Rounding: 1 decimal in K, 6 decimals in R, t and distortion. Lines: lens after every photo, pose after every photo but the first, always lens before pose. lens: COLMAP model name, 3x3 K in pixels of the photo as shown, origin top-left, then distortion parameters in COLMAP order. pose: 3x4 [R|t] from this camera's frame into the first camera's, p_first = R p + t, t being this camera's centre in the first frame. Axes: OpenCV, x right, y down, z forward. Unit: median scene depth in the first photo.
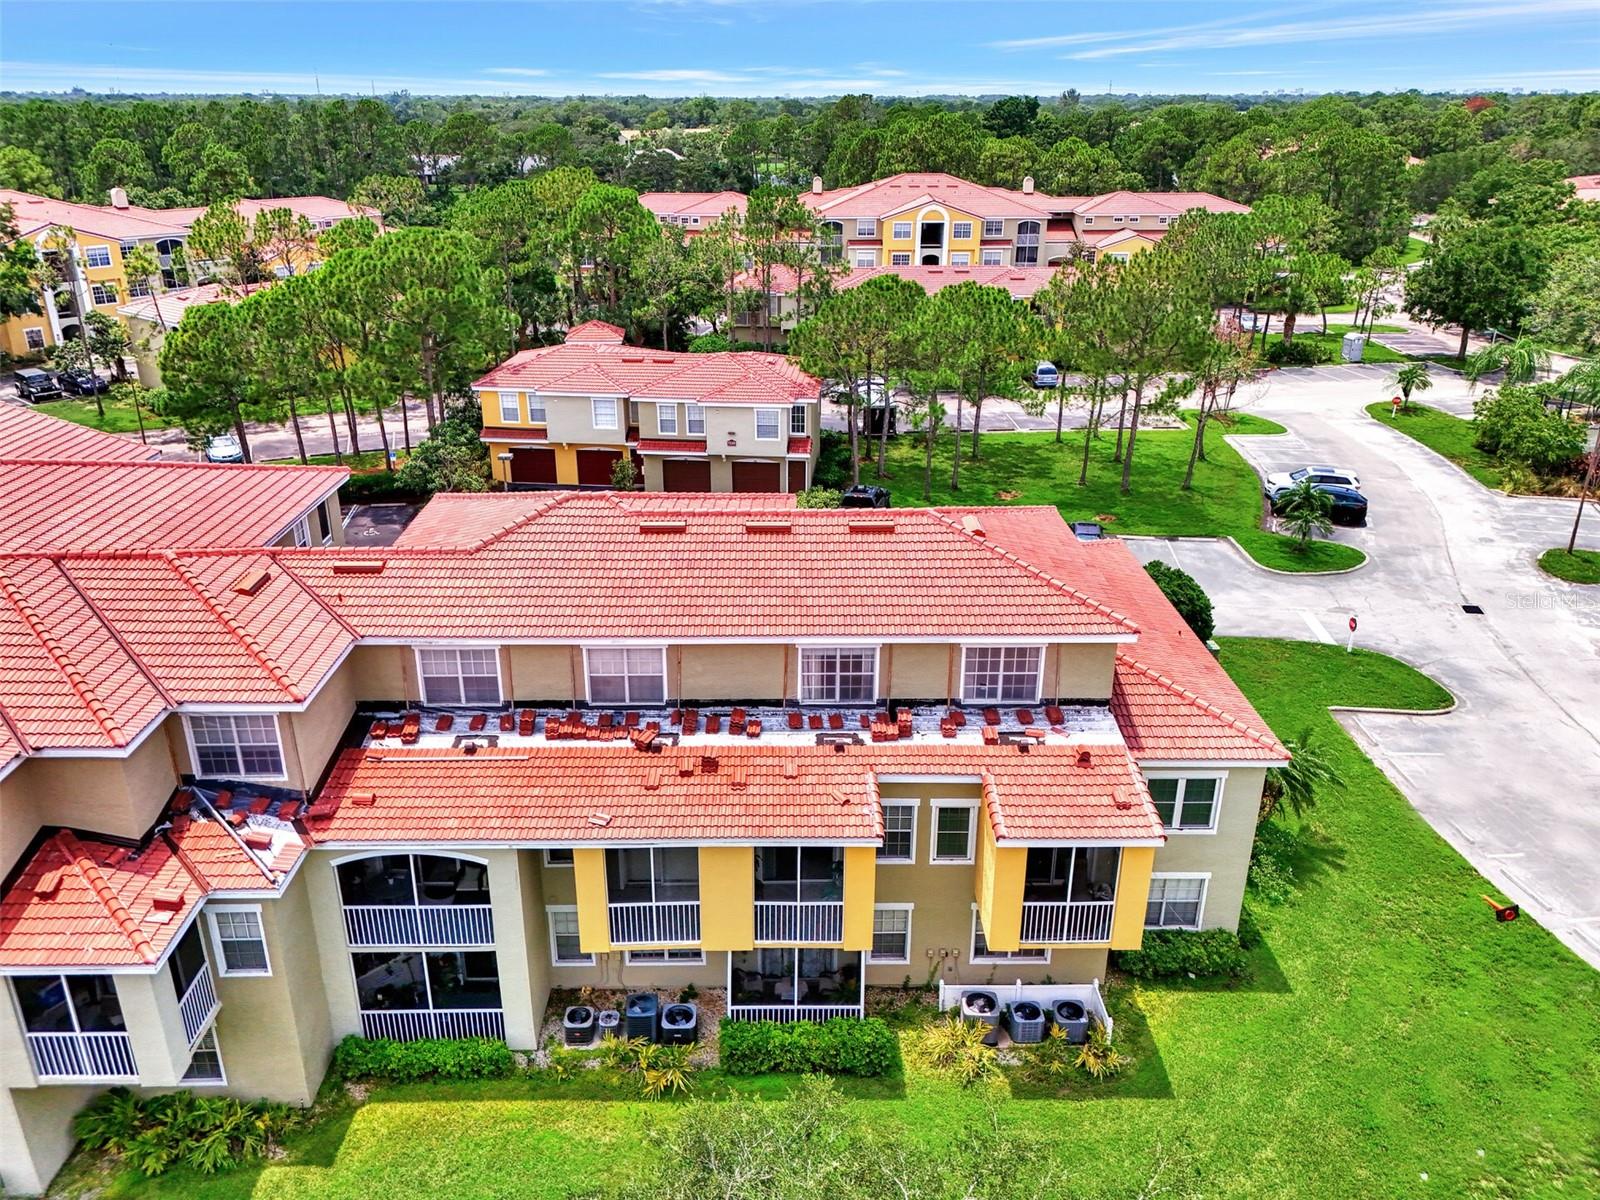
lens RADIAL K [[1172.0, 0, 799.1], [0, 1172.0, 590.8], [0, 0, 1]] dist [0.084385, -0.108391]
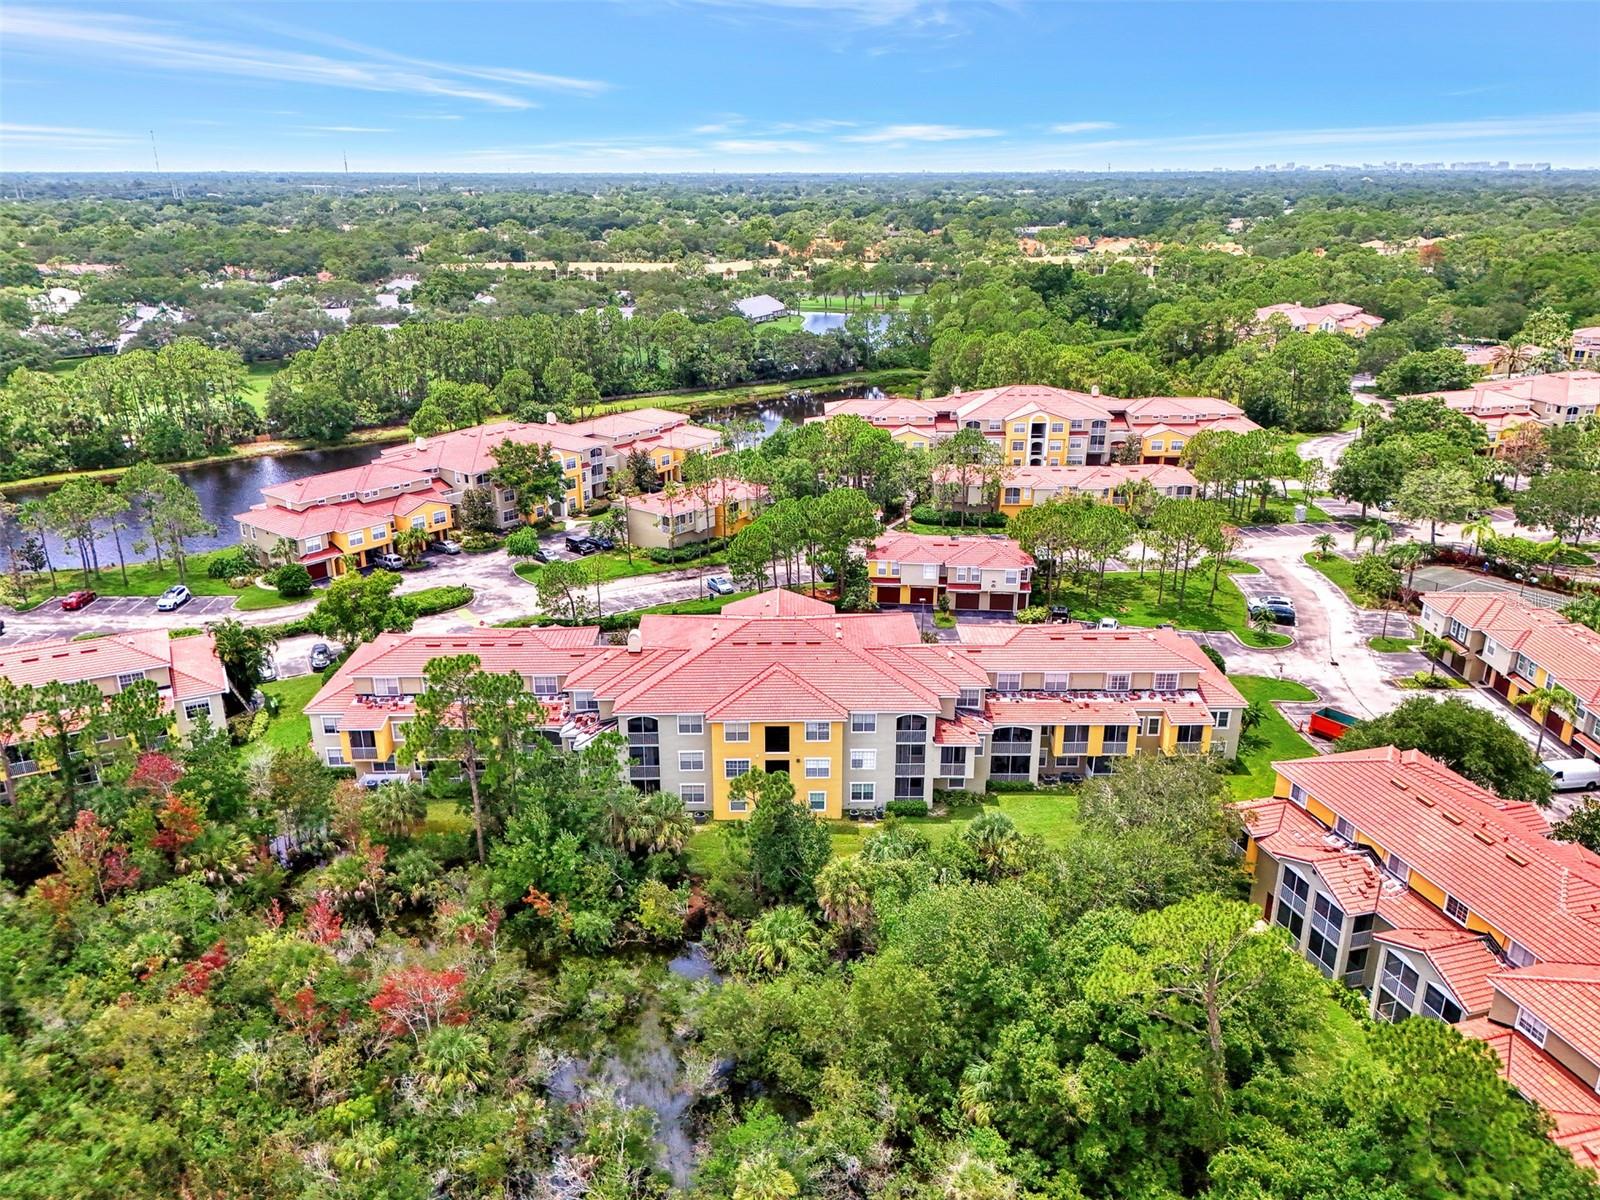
lens RADIAL K [[1125.1, 0, 800.0], [0, 1125.1, 600.0], [0, 0, 1]] dist [0.066653, -0.113429]
pose [[0.999883, -0.002331, -0.015125, -0.847864], [0.001639, 0.998958, -0.045602, -0.018285], [0.015216, 0.045572, 0.998845, -2.340368]]
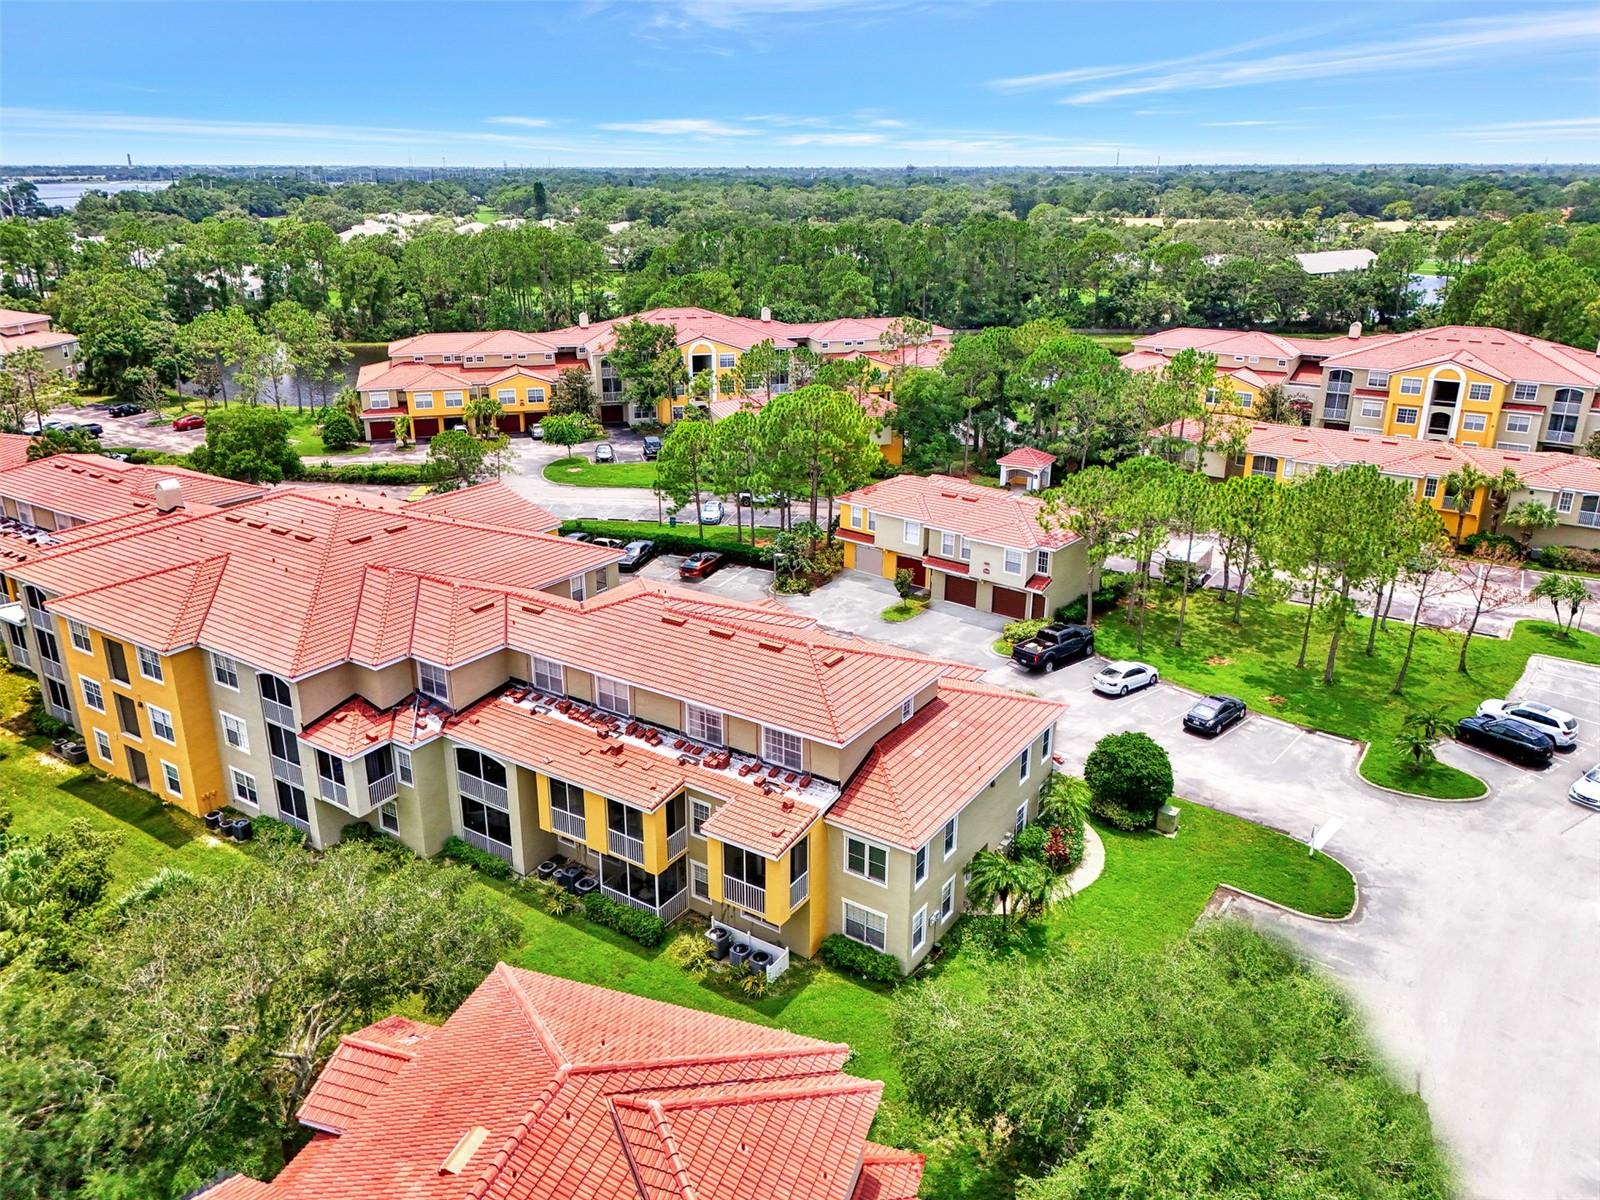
lens RADIAL K [[1165.1, 0, 800.2], [0, 1165.1, 590.8], [0, 0, 1]] dist [0.080662, -0.084717]
pose [[0.826181, 0.190488, -0.530225, 1.016215], [-0.217777, 0.975933, 0.011280, -0.169360], [0.519613, 0.106151, 0.847782, -0.402340]]
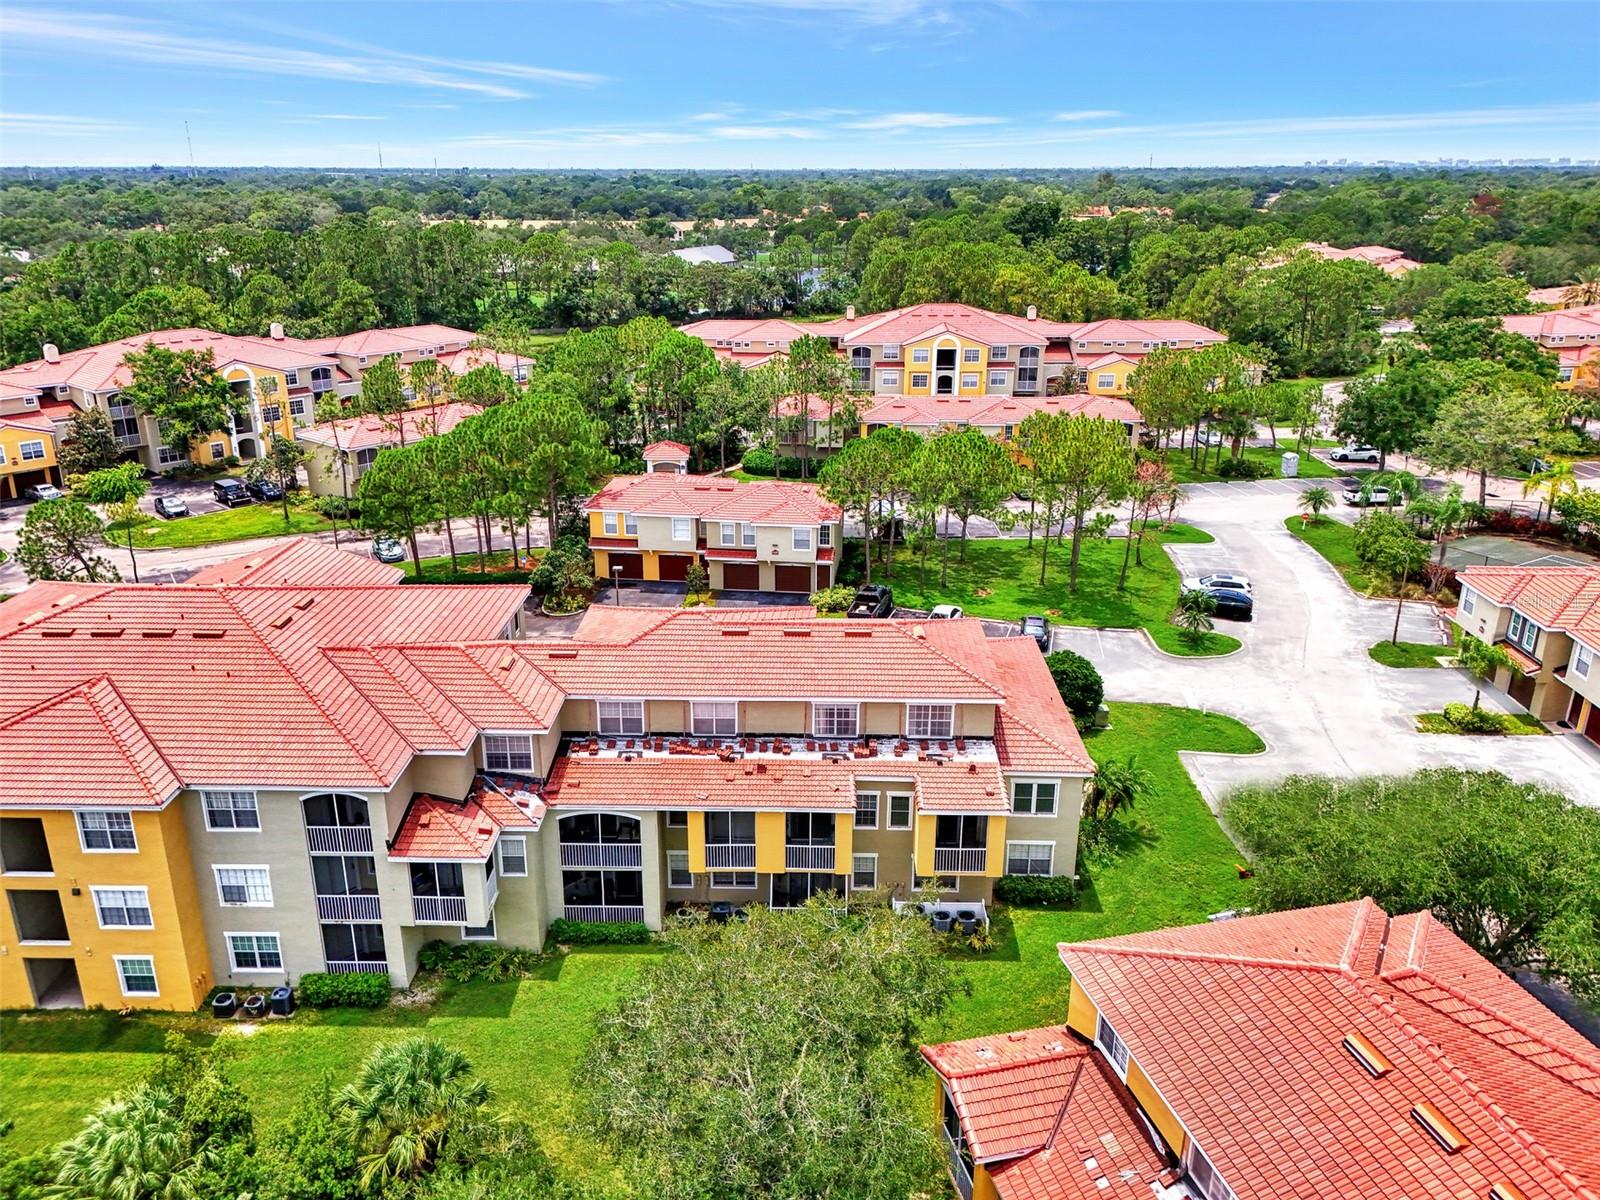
lens RADIAL K [[1163.5, 0, 802.3], [0, 1163.5, 587.0], [0, 0, 1]] dist [0.087898, -0.112287]
pose [[0.999440, 0.010463, -0.031793, 0.036443], [-0.012224, 0.998373, -0.055688, -0.028024], [0.031159, 0.056045, 0.997942, -0.731232]]
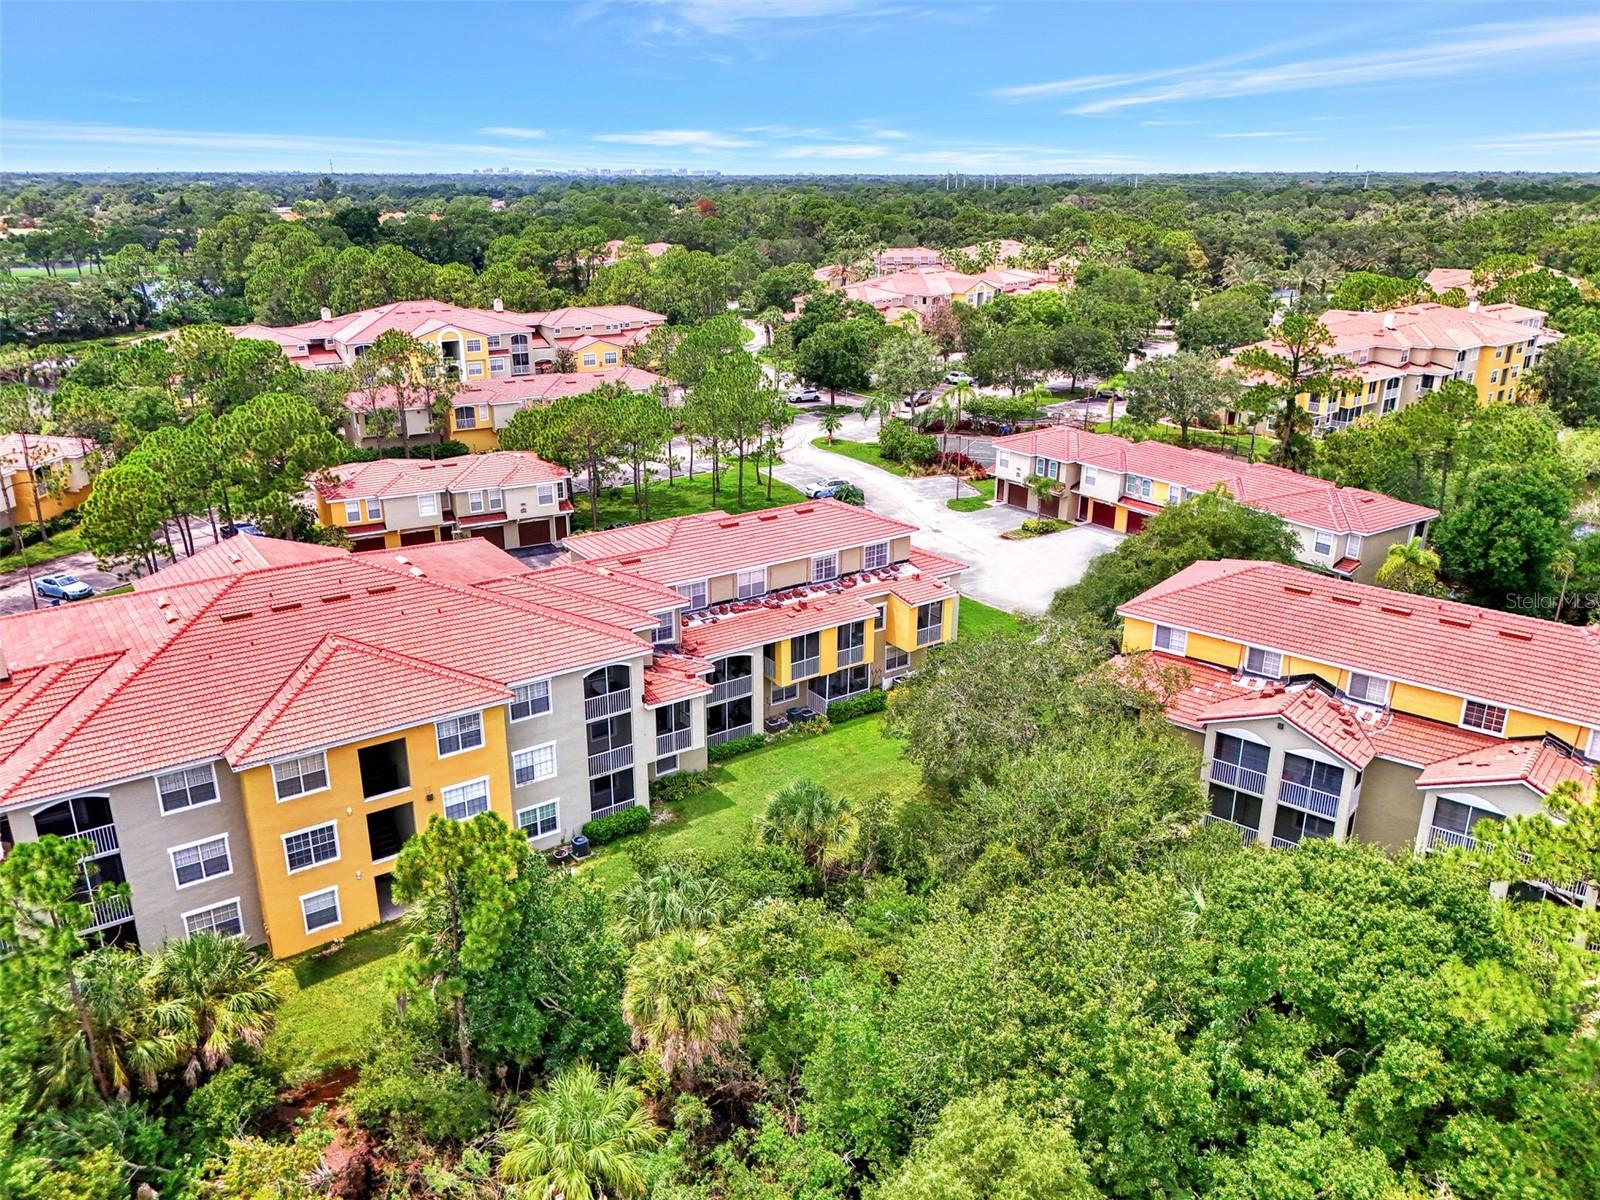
lens RADIAL K [[1136.5, 0, 784.2], [0, 1136.5, 601.7], [0, 0, 1]] dist [0.080174, -0.105279]
pose [[0.833858, -0.191872, 0.517557, -1.277697], [0.213042, 0.976860, 0.018906, 0.078194], [-0.509209, 0.094496, 0.855440, -0.986786]]
